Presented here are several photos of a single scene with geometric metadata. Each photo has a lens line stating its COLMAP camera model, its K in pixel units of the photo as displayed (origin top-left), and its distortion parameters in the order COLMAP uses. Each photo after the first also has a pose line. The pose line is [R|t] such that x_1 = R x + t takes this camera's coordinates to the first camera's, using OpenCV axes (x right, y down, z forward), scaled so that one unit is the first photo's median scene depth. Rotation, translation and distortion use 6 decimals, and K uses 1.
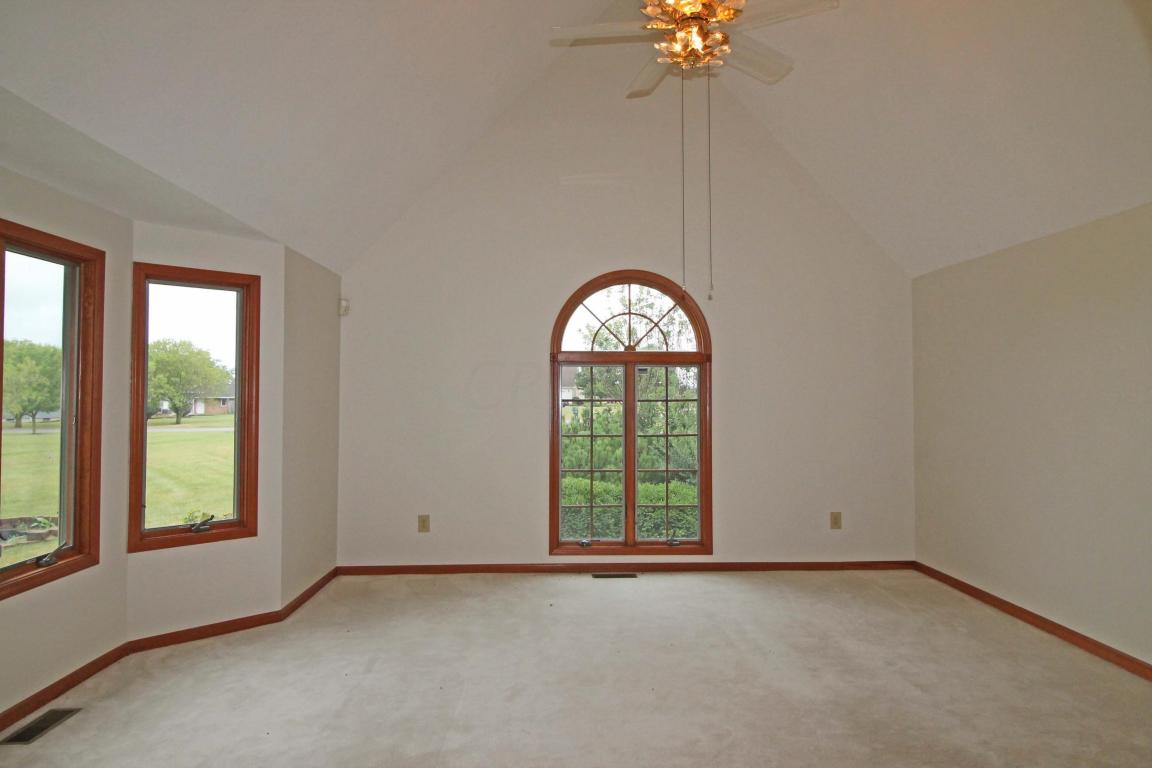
lens RADIAL K [[745.0, 0, 576.0], [0, 745.0, 384.0], [0, 0, 1]] dist [0.024055, -0.001020]
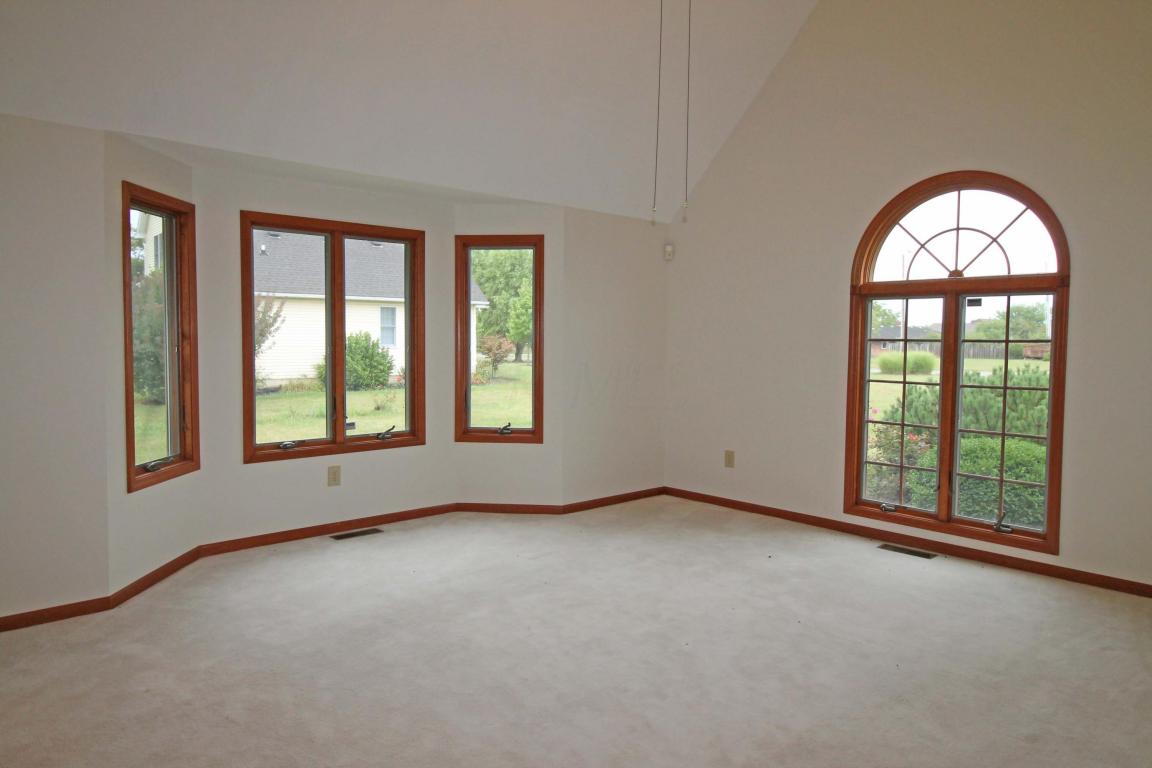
lens RADIAL K [[745.0, 0, 576.0], [0, 745.0, 384.0], [0, 0, 1]] dist [0.024055, -0.001020]
pose [[0.642874, 0.054261, -0.764048, 0.429993], [0.004584, 0.997197, 0.074676, 0.007005], [0.765958, -0.051510, 0.640823, 0.185696]]
